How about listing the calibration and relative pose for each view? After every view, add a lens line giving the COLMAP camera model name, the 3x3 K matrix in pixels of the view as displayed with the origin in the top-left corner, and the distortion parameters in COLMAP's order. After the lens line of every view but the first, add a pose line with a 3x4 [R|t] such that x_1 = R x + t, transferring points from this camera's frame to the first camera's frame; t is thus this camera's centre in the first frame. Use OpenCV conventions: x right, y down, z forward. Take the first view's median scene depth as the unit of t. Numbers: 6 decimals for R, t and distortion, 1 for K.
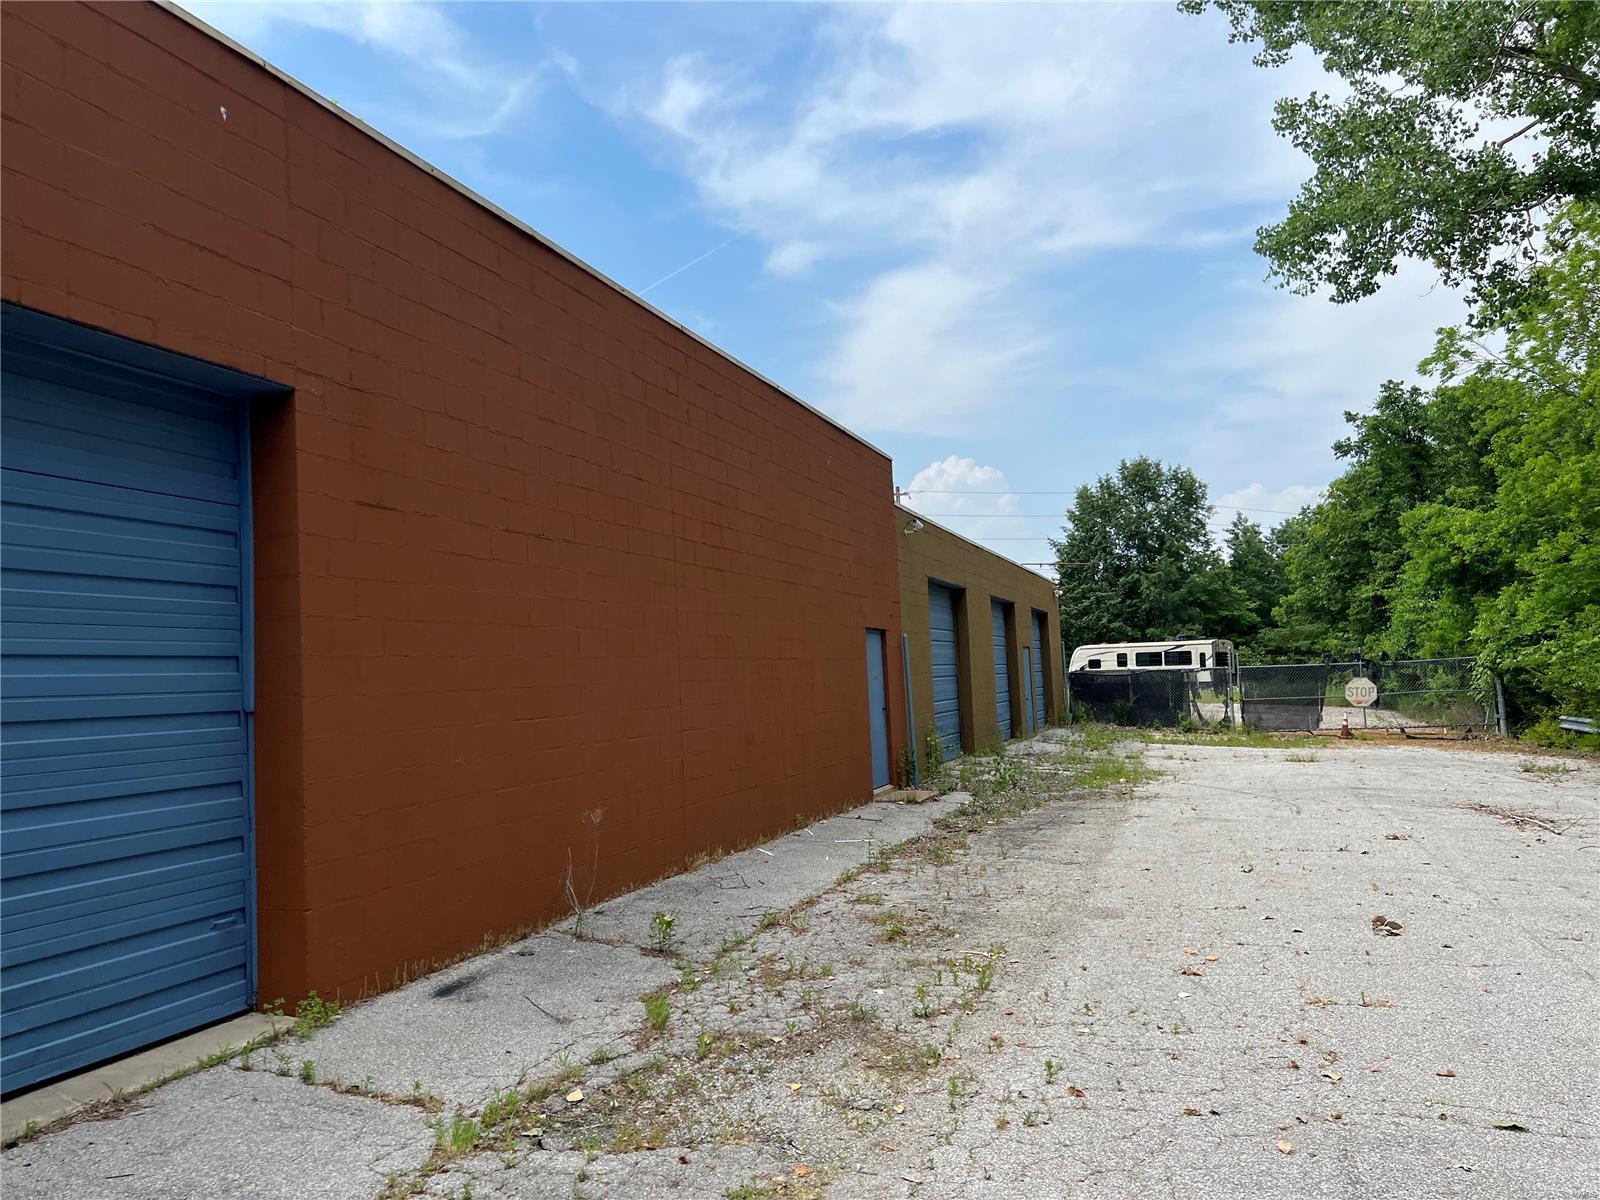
lens RADIAL K [[1221.1, 0, 804.0], [0, 1221.1, 602.5], [0, 0, 1]] dist [0.062371, -0.072652]
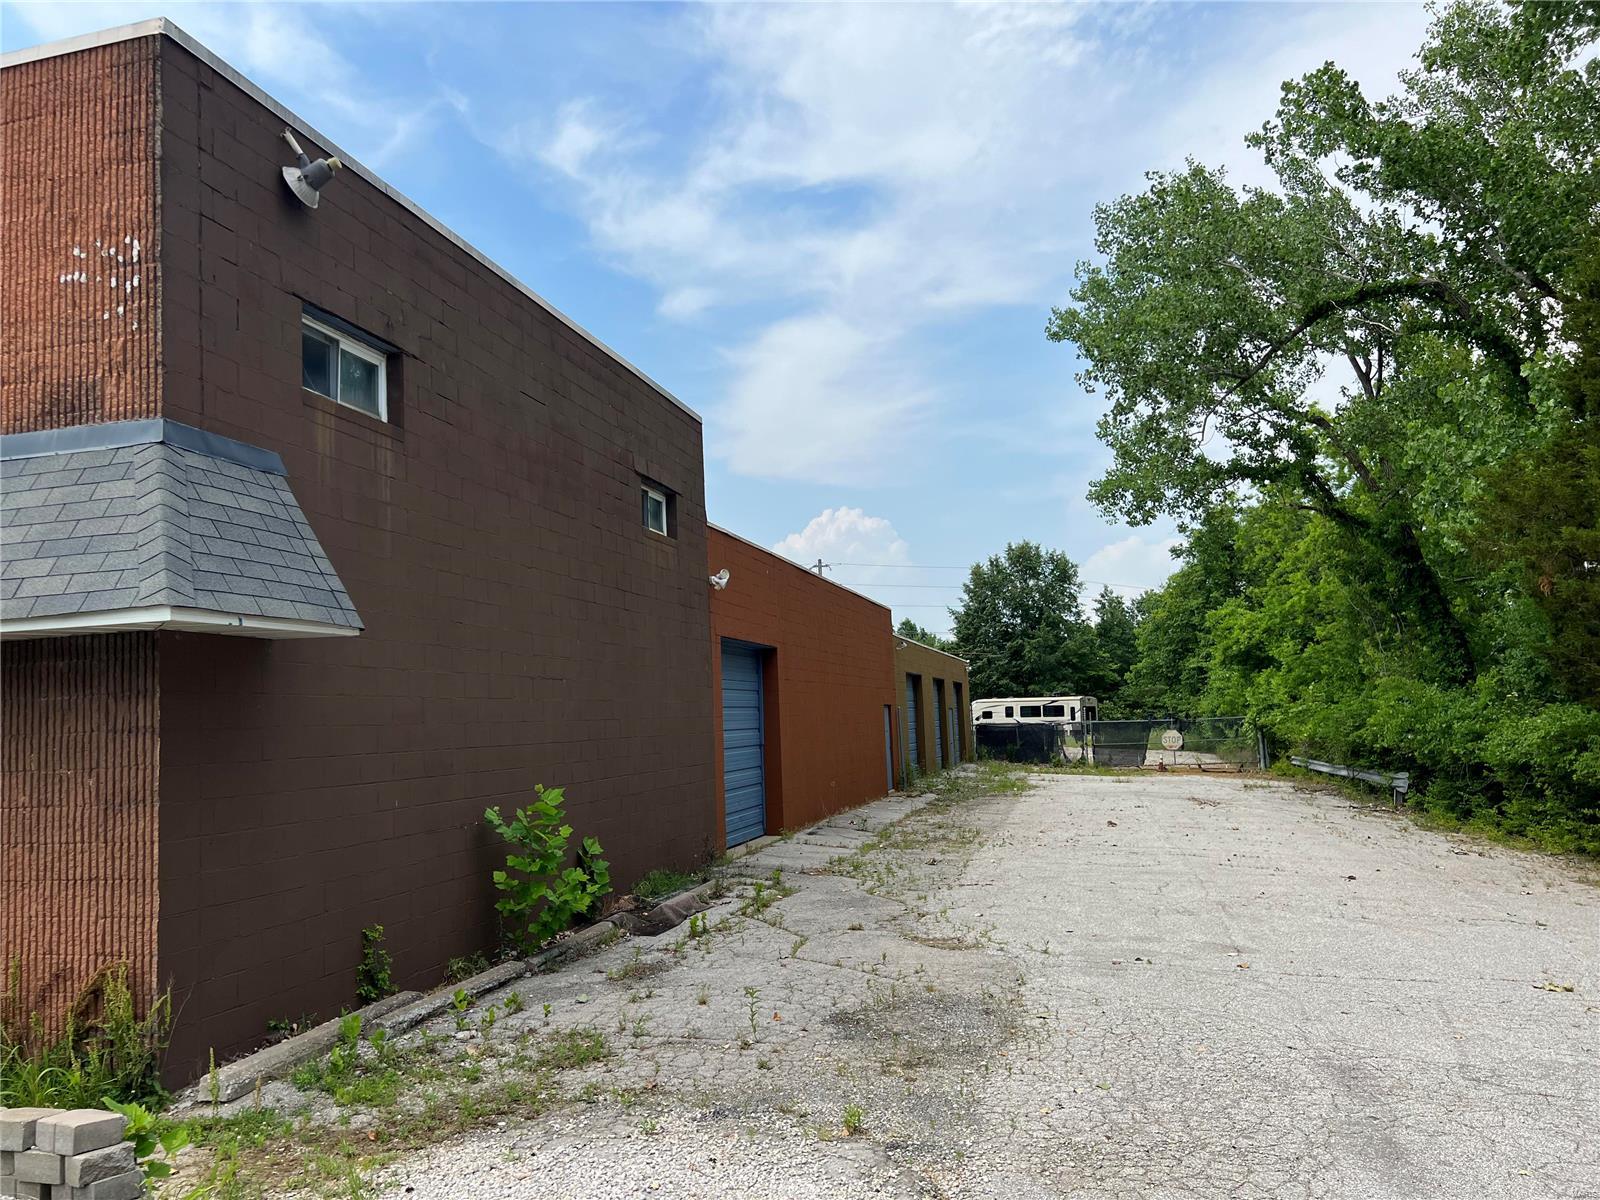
lens RADIAL K [[1221.1, 0, 787.0], [0, 1221.1, 606.6], [0, 0, 1]] dist [0.062371, -0.072652]
pose [[0.996965, 0.012238, 0.076883, -0.058668], [-0.009726, 0.999409, -0.032961, -0.016230], [-0.077241, 0.032114, 0.996495, -0.210204]]
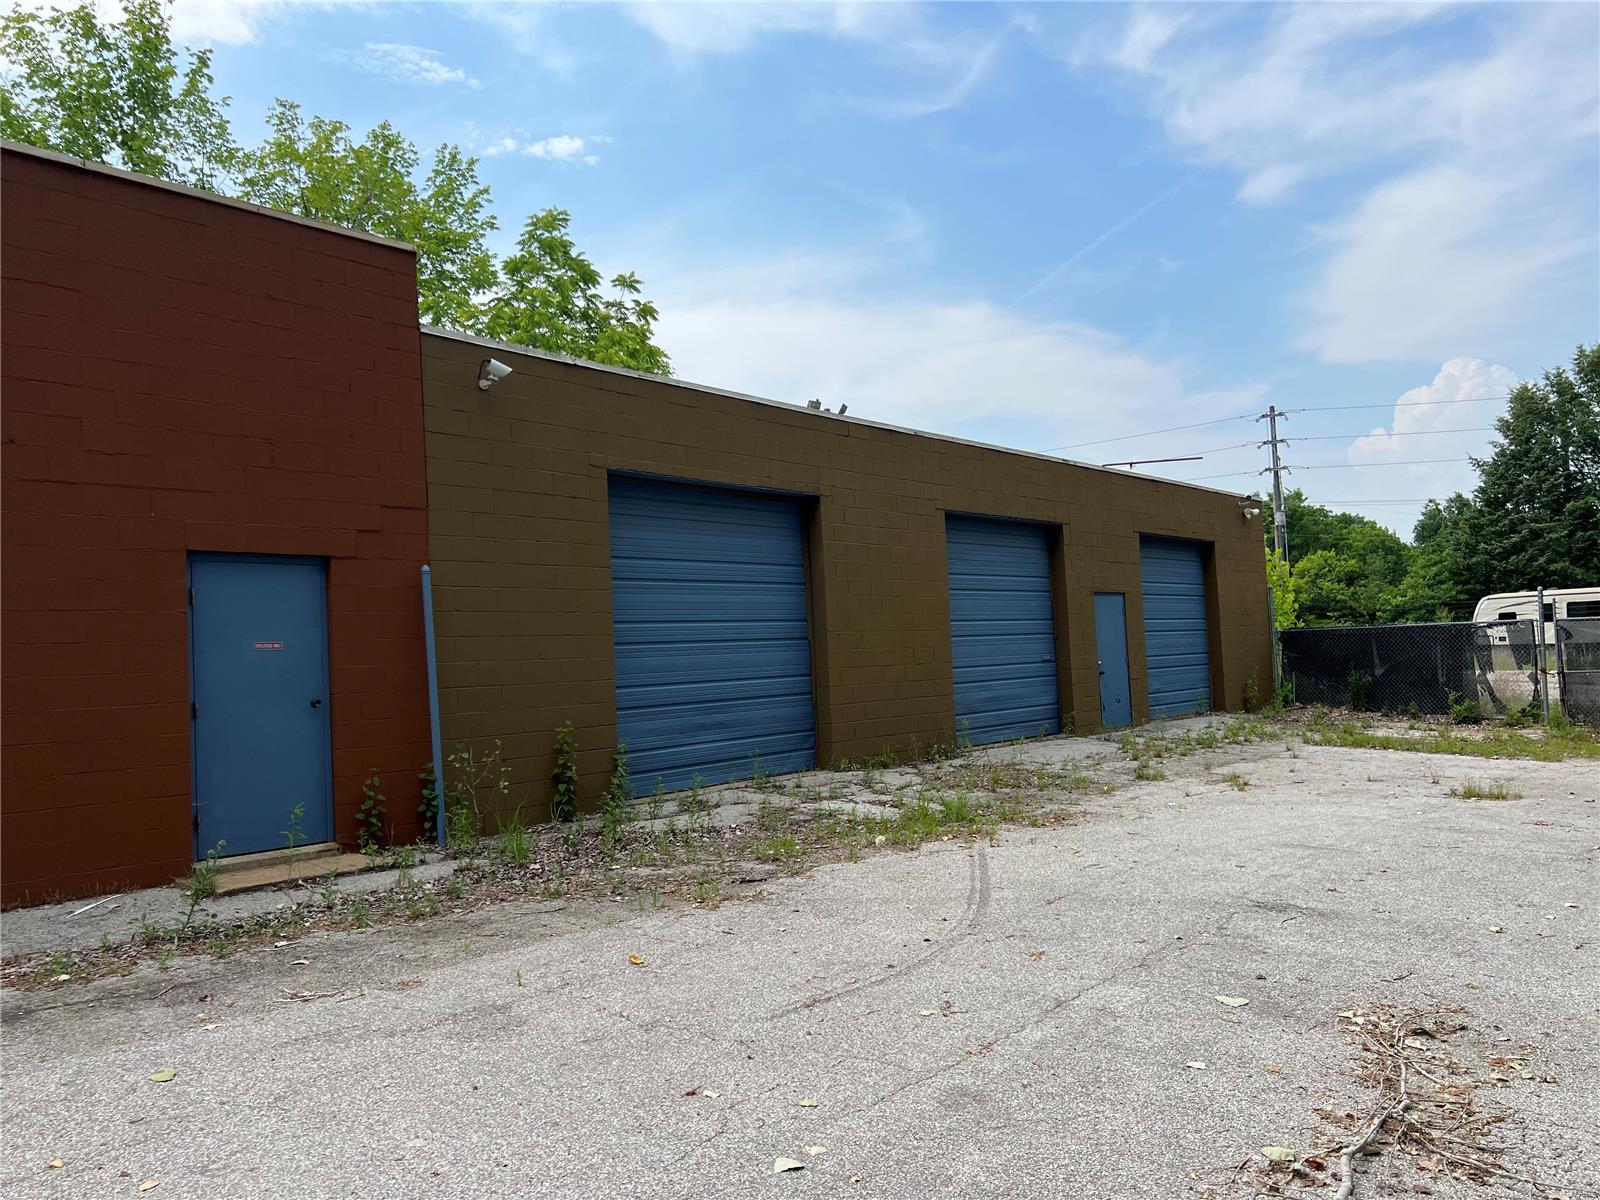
lens RADIAL K [[1221.1, 0, 797.6], [0, 1221.1, 597.7], [0, 0, 1]] dist [0.062371, -0.072652]
pose [[0.928954, -0.017694, -0.369772, 0.116973], [0.027334, 0.999409, 0.020846, 0.010327], [0.369184, -0.029472, 0.928889, 0.151679]]
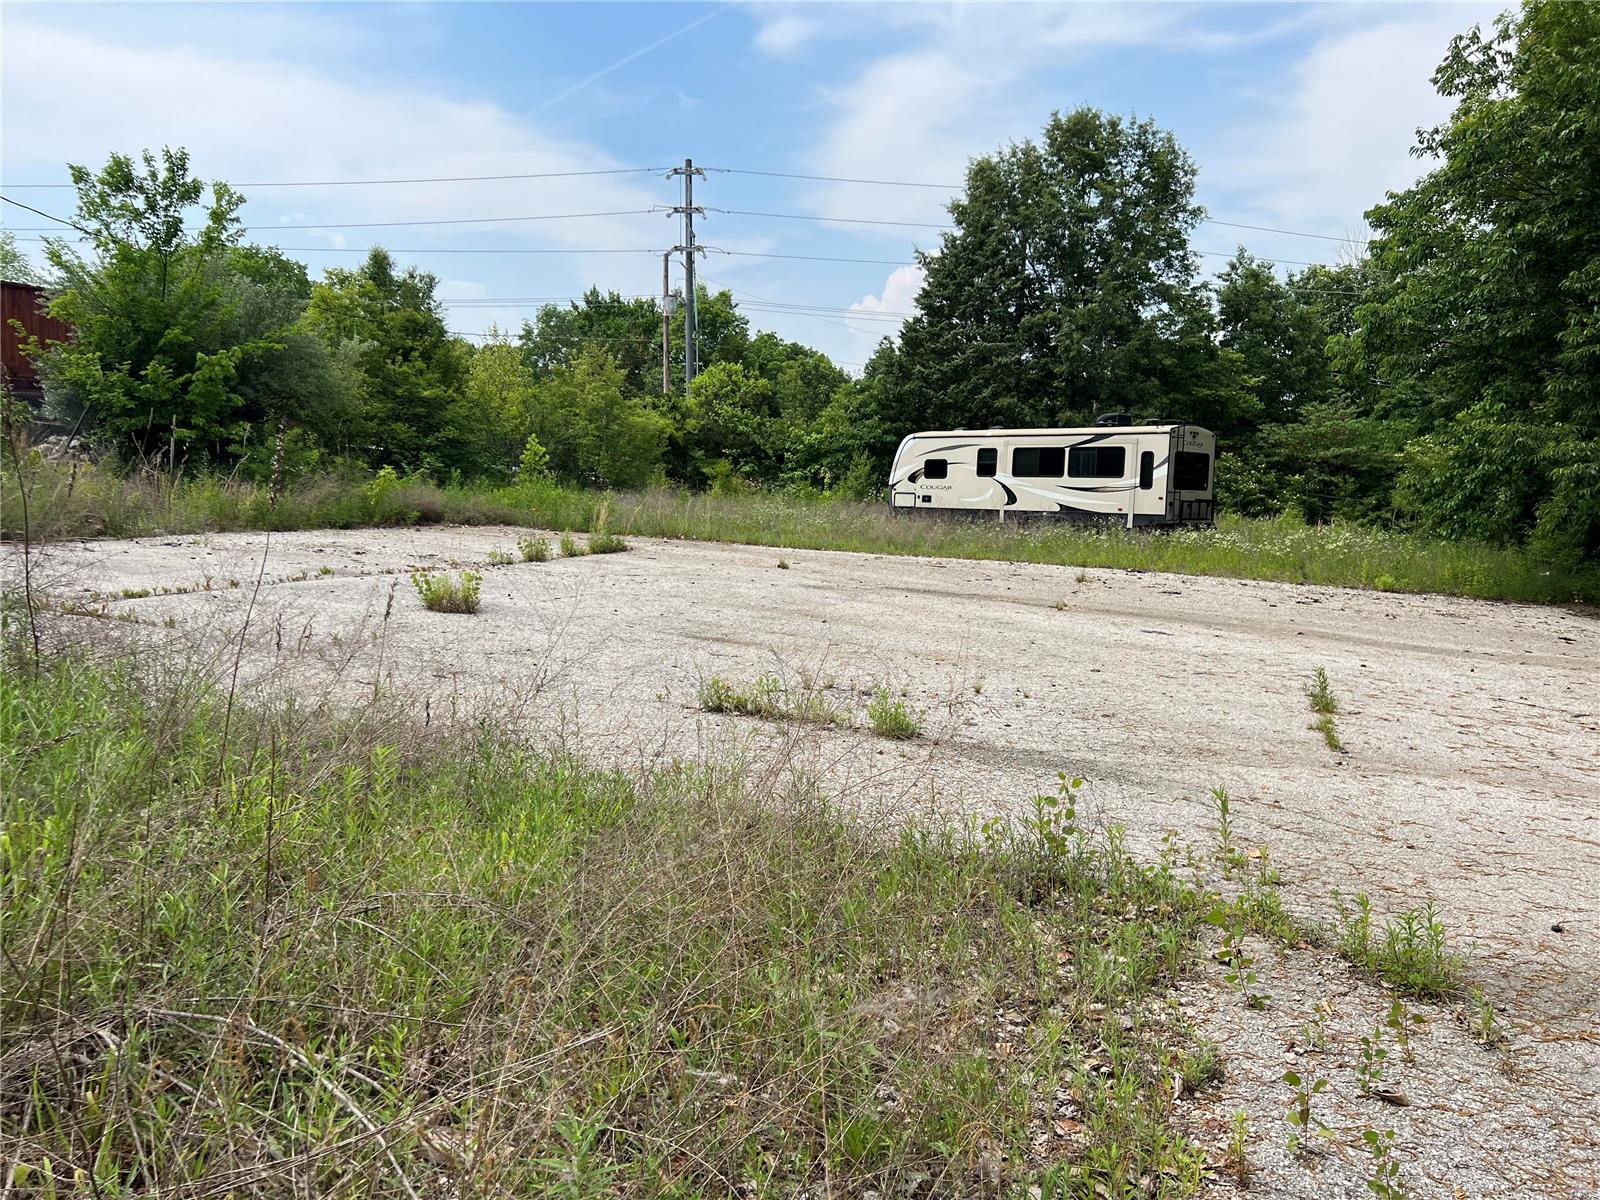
lens RADIAL K [[1221.1, 0, 832.5], [0, 1221.1, 622.7], [0, 0, 1]] dist [0.062371, -0.072652]
pose [[0.997580, 0.046729, 0.051481, 0.175449], [-0.054761, 0.984317, 0.167694, 0.031239], [-0.042838, -0.170107, 0.984494, 0.512038]]
